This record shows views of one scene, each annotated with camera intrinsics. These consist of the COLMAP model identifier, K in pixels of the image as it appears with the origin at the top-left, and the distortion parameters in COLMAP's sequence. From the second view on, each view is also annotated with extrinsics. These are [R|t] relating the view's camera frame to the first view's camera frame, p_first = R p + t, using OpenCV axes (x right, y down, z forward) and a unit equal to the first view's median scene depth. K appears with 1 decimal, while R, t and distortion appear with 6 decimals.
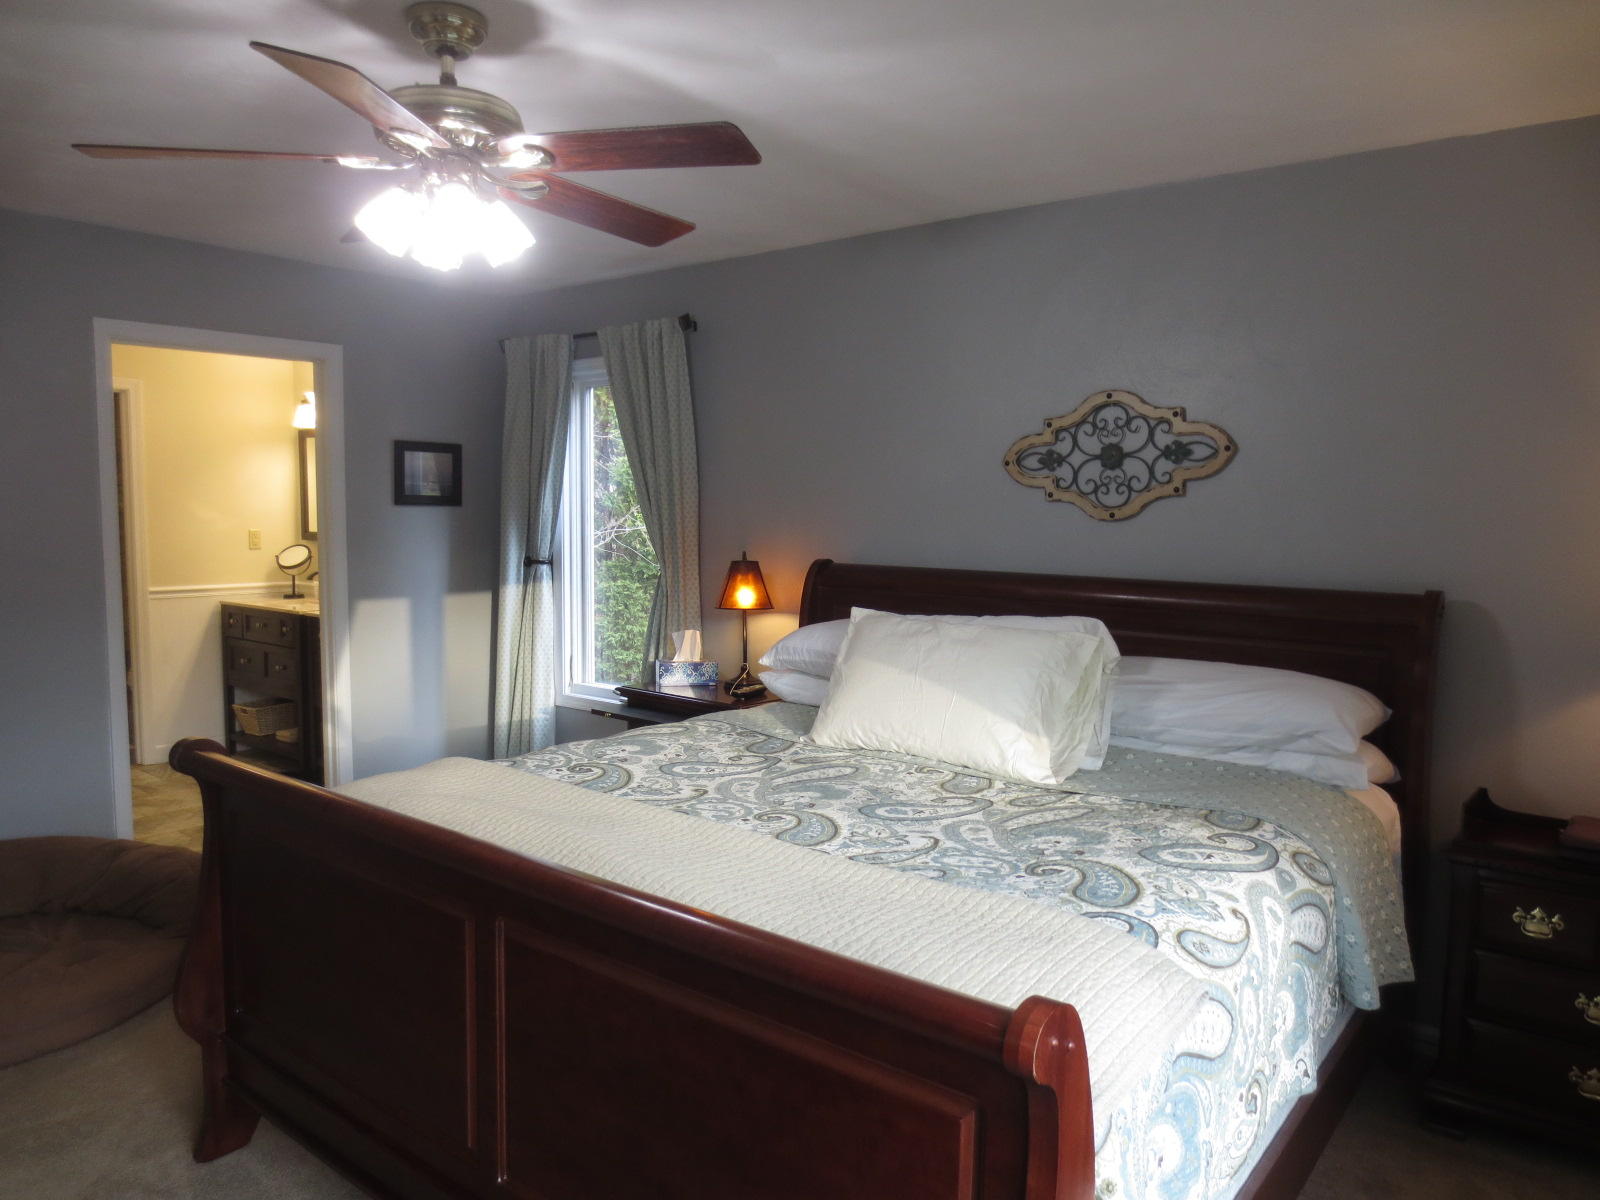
lens RADIAL K [[1132.3, 0, 799.3], [0, 1132.3, 600.0], [0, 0, 1]] dist [-0.035041, 0.020827]
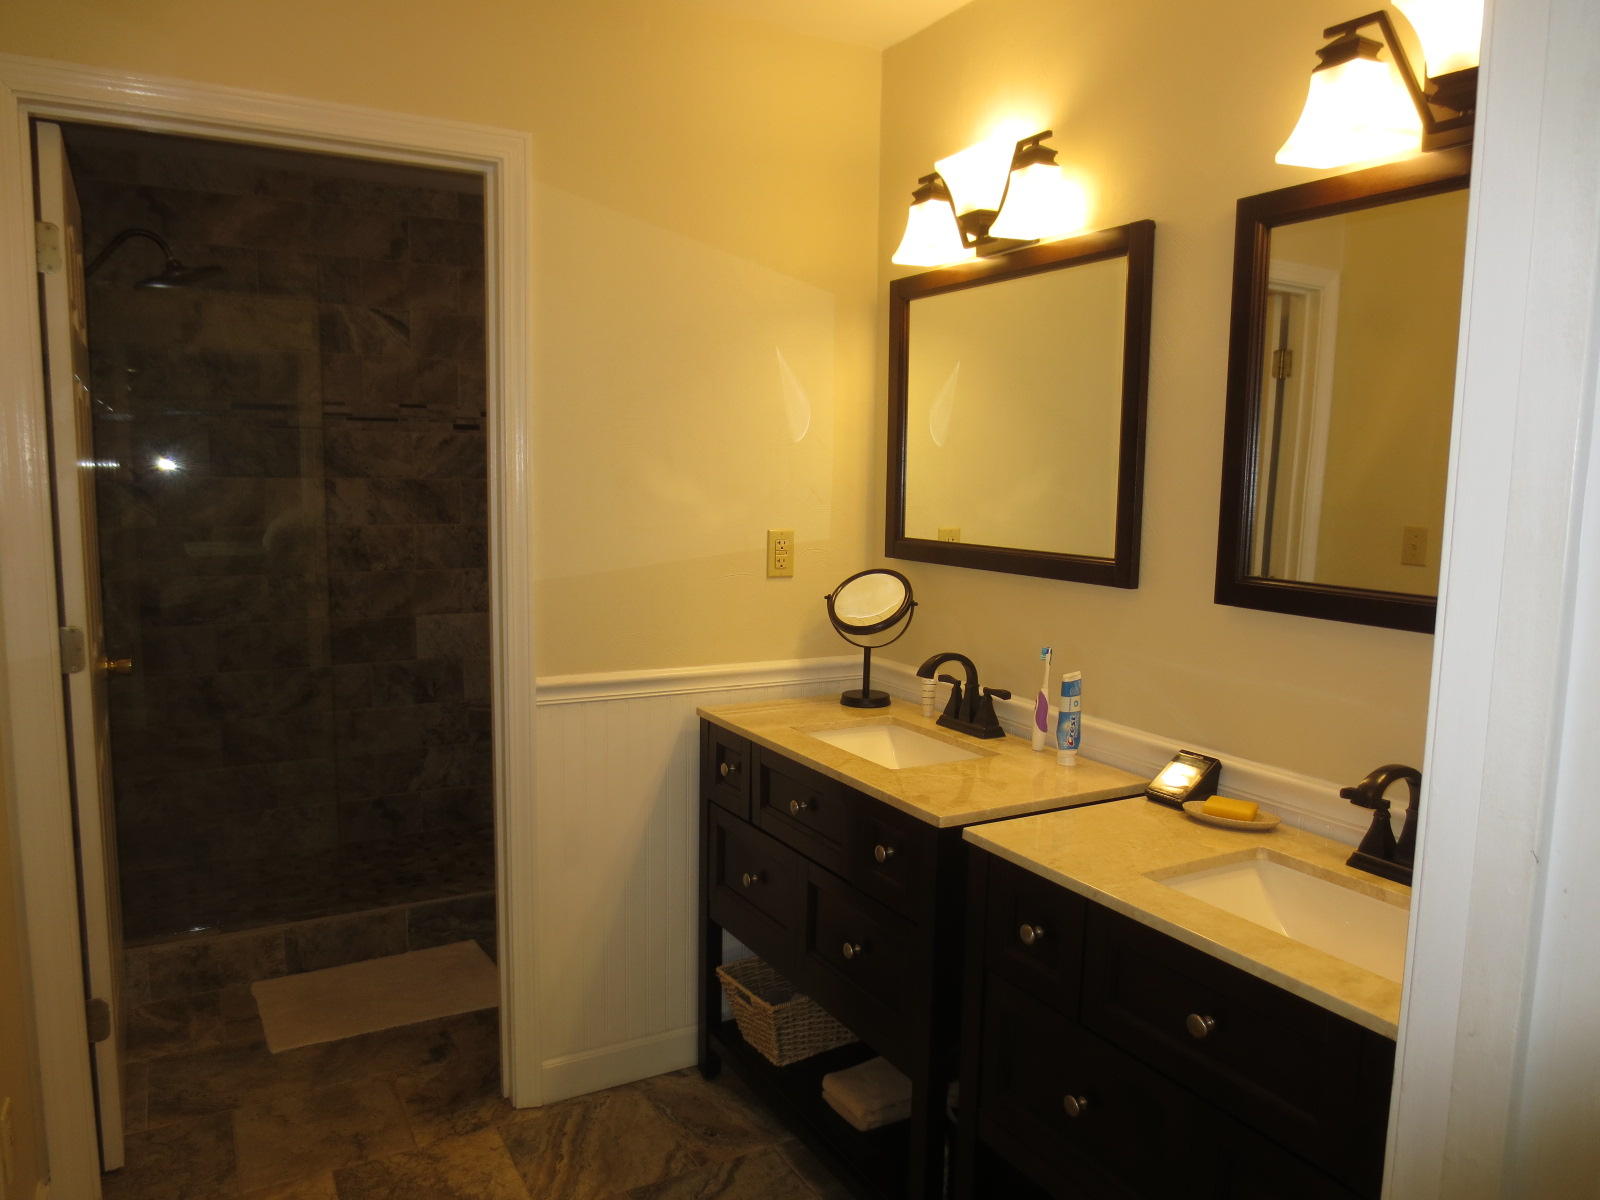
lens RADIAL K [[1132.3, 0, 798.9], [0, 1132.3, 600.7], [0, 0, 1]] dist [-0.035041, 0.020827]
pose [[0.926781, 0.045945, -0.372783, -0.324620], [-0.041203, 0.998937, 0.020682, -0.045790], [0.373336, -0.003807, 0.927688, 0.621229]]
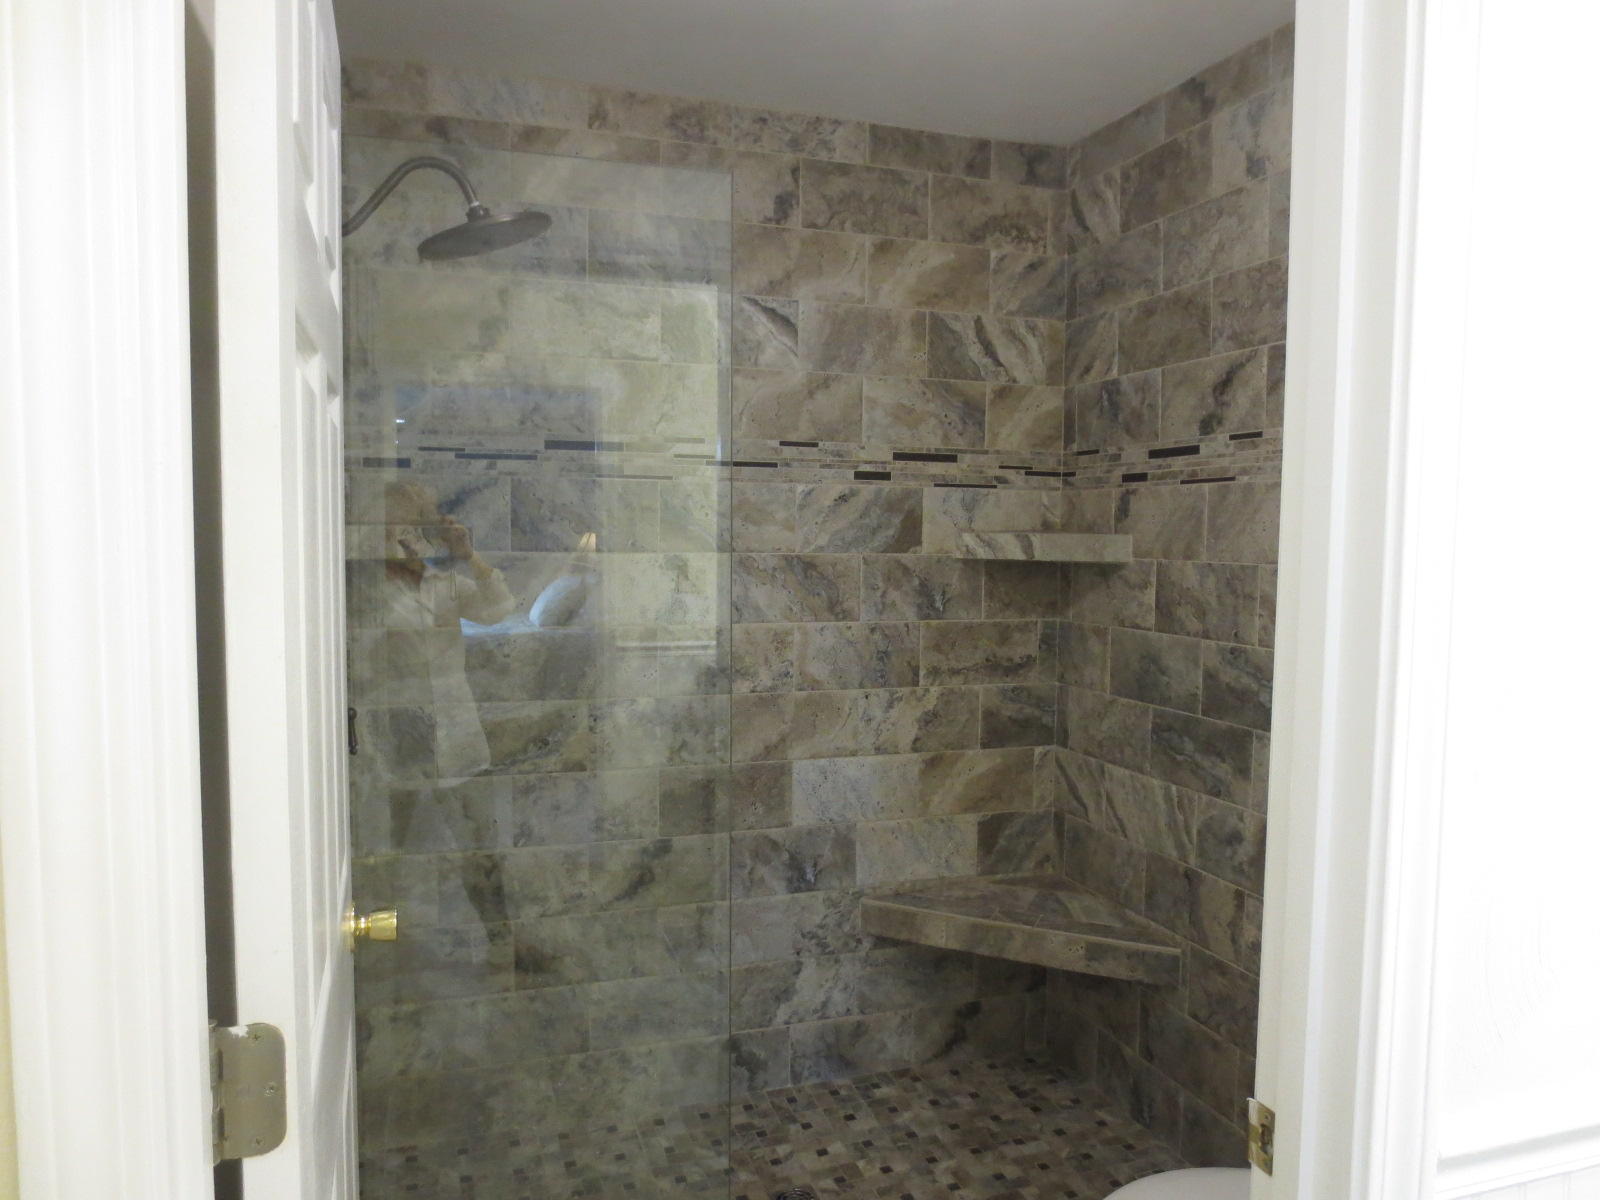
lens RADIAL K [[1132.3, 0, 800.1], [0, 1132.3, 602.5], [0, 0, 1]] dist [-0.035041, 0.020827]
pose [[0.841282, 0.033992, -0.539526, -0.434074], [-0.054780, 0.998244, -0.022526, -0.055589], [0.537813, 0.048506, 0.841667, 0.701707]]
